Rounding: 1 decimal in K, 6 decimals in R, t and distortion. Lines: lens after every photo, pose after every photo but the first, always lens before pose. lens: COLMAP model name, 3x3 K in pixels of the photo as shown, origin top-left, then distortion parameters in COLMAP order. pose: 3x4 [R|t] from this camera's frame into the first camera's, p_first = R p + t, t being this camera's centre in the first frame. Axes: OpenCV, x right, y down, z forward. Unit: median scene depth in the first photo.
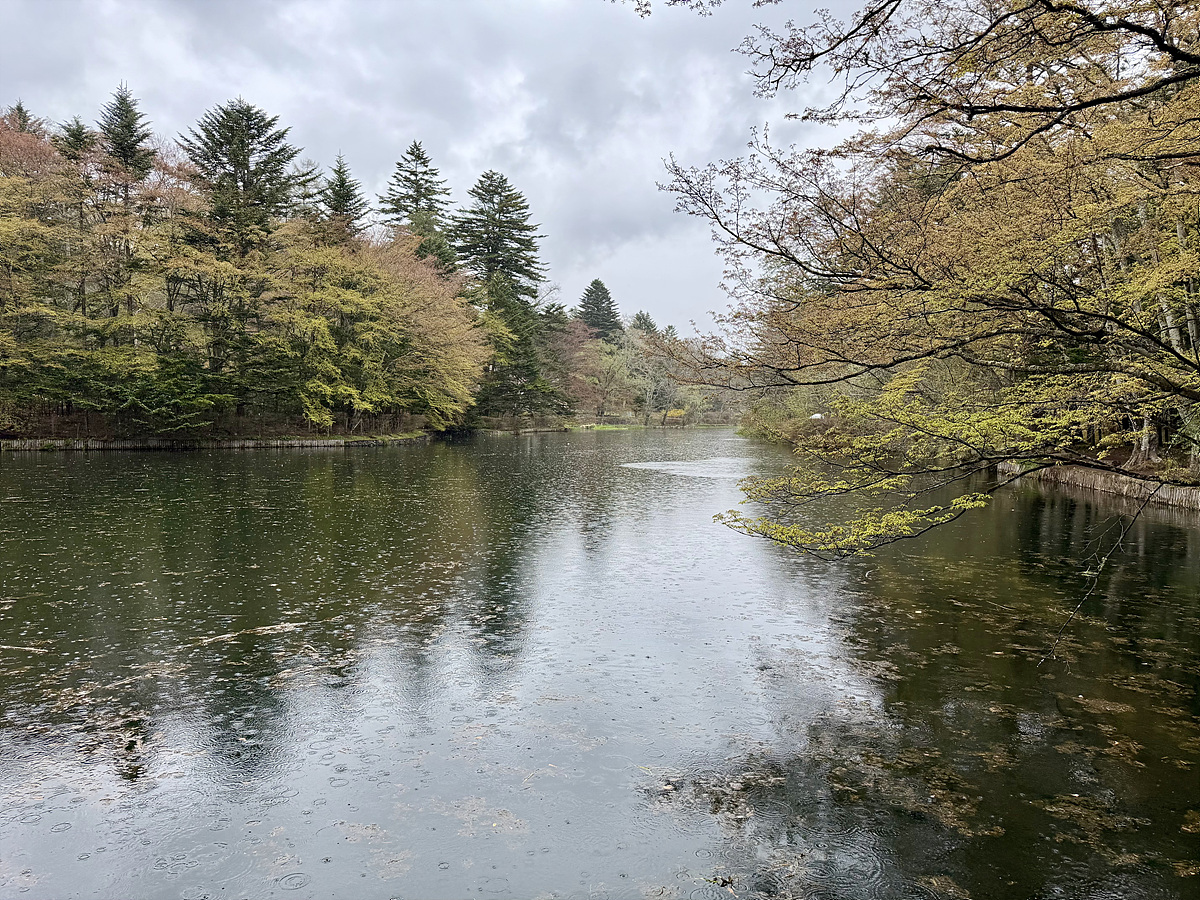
lens RADIAL K [[833.2, 0, 600.5], [0, 833.2, 454.2], [0, 0, 1]] dist [0.184275, -0.324611]
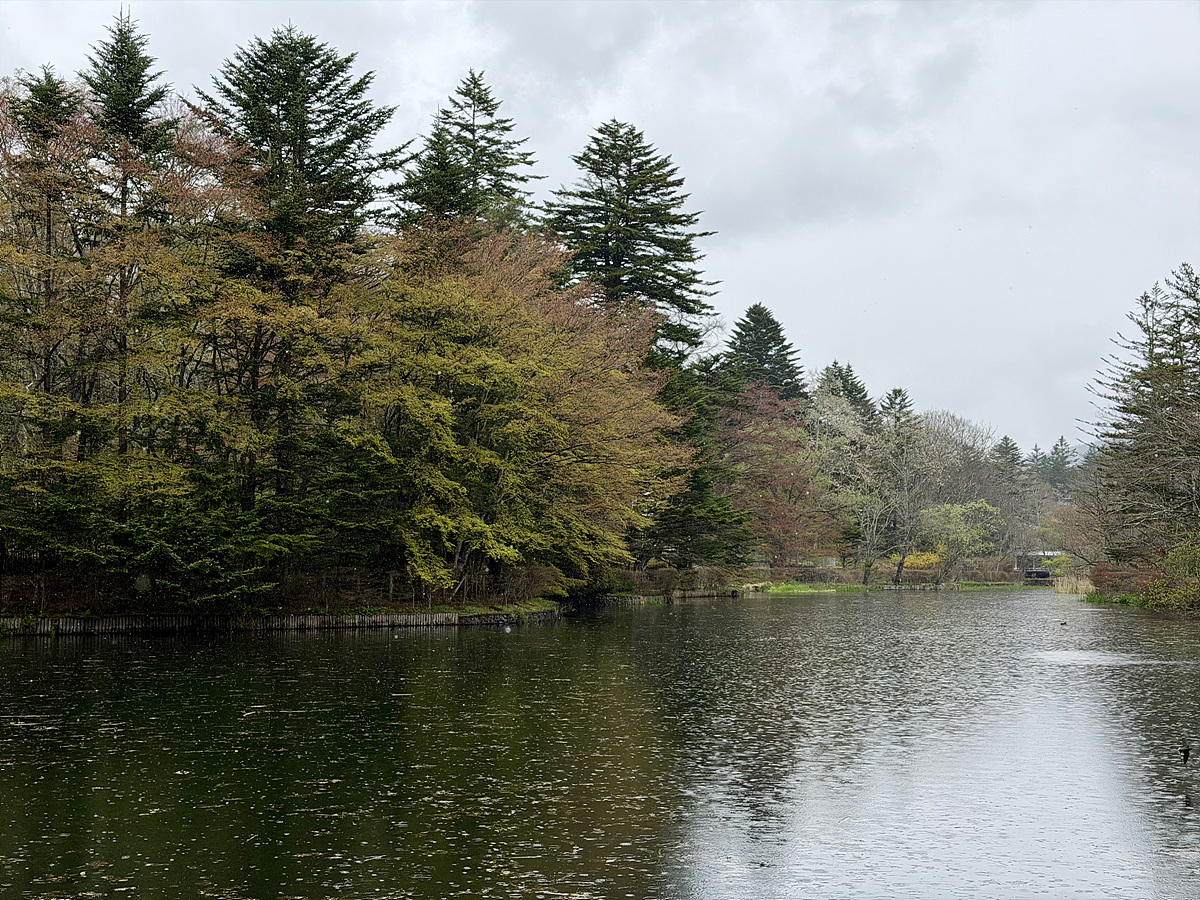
lens RADIAL K [[1665.1, 0, 599.0], [0, 1665.1, 457.5], [0, 0, 1]] dist [0.199414, -0.282437]
pose [[0.998098, -0.010023, -0.060824, -0.150180], [0.003244, 0.993865, -0.110550, 0.003045], [0.061559, 0.110142, 0.992008, -0.098409]]
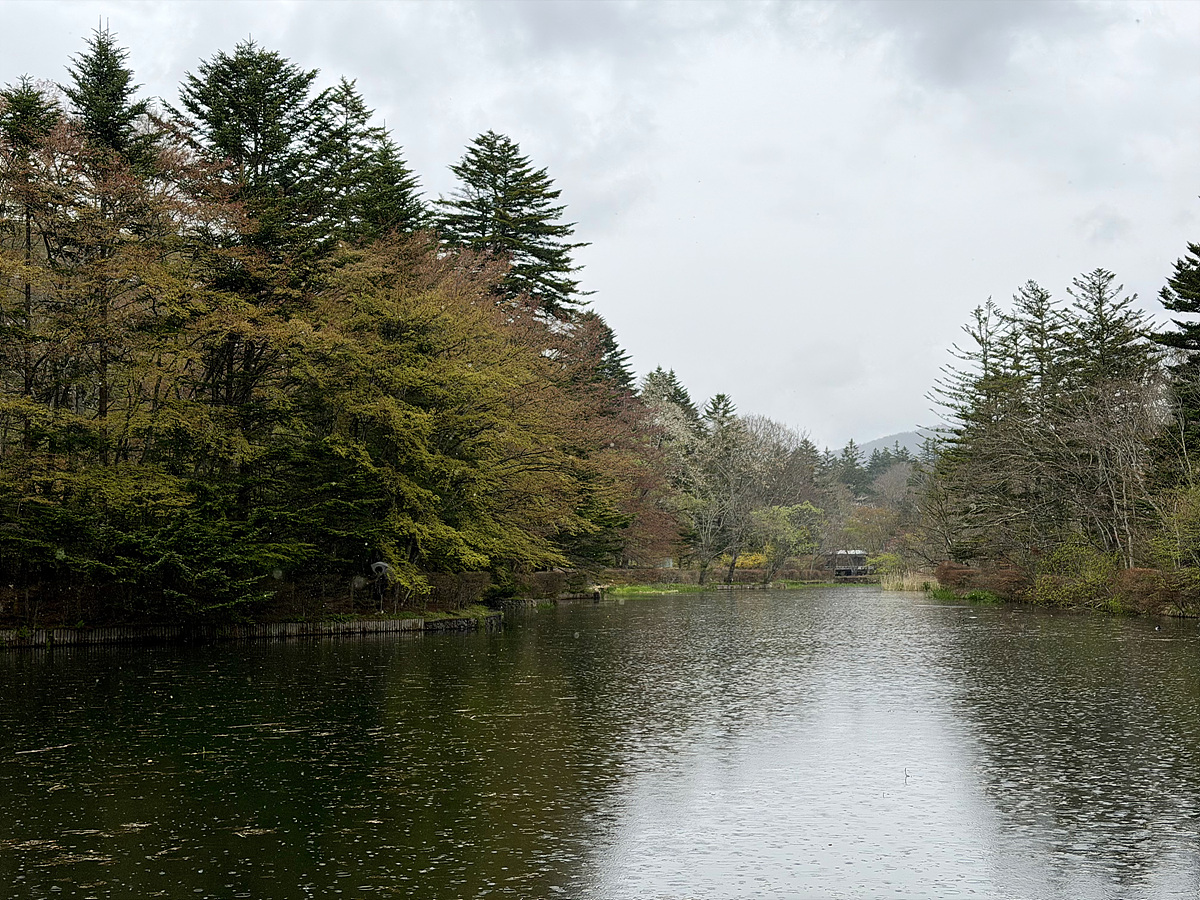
lens RADIAL K [[1665.1, 0, 599.0], [0, 1665.1, 457.5], [0, 0, 1]] dist [0.199414, -0.282437]
pose [[0.997446, -0.013156, 0.070206, -0.276239], [0.020879, 0.993663, -0.110442, 0.002065], [-0.068308, 0.111625, 0.991400, -0.142287]]
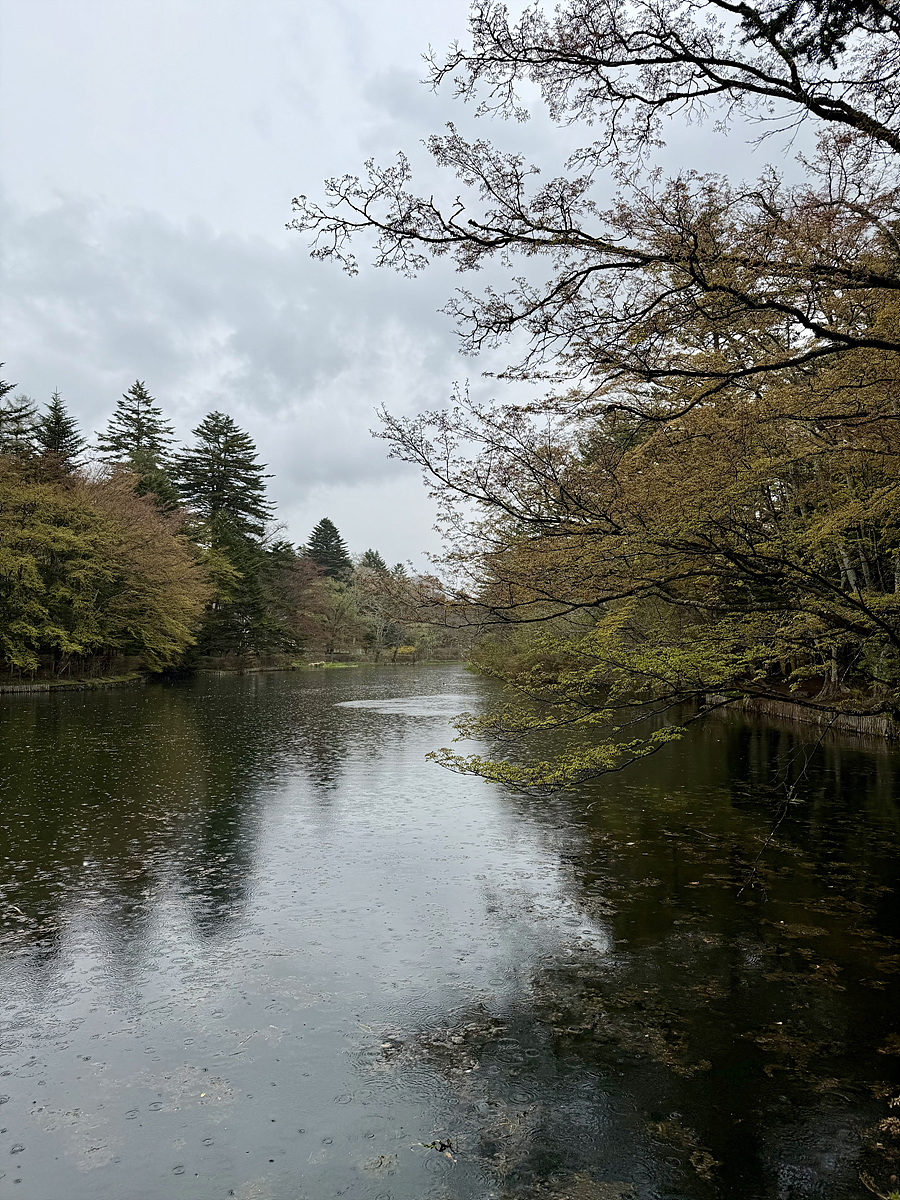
lens RADIAL K [[833.2, 0, 444.8], [0, 833.2, 603.8], [0, 0, 1]] dist [0.184275, -0.324611]
pose [[0.990781, -0.004296, 0.135406, 0.002801], [0.018377, 0.994521, -0.102909, -0.000257], [-0.134222, 0.104448, 0.985431, -0.000538]]
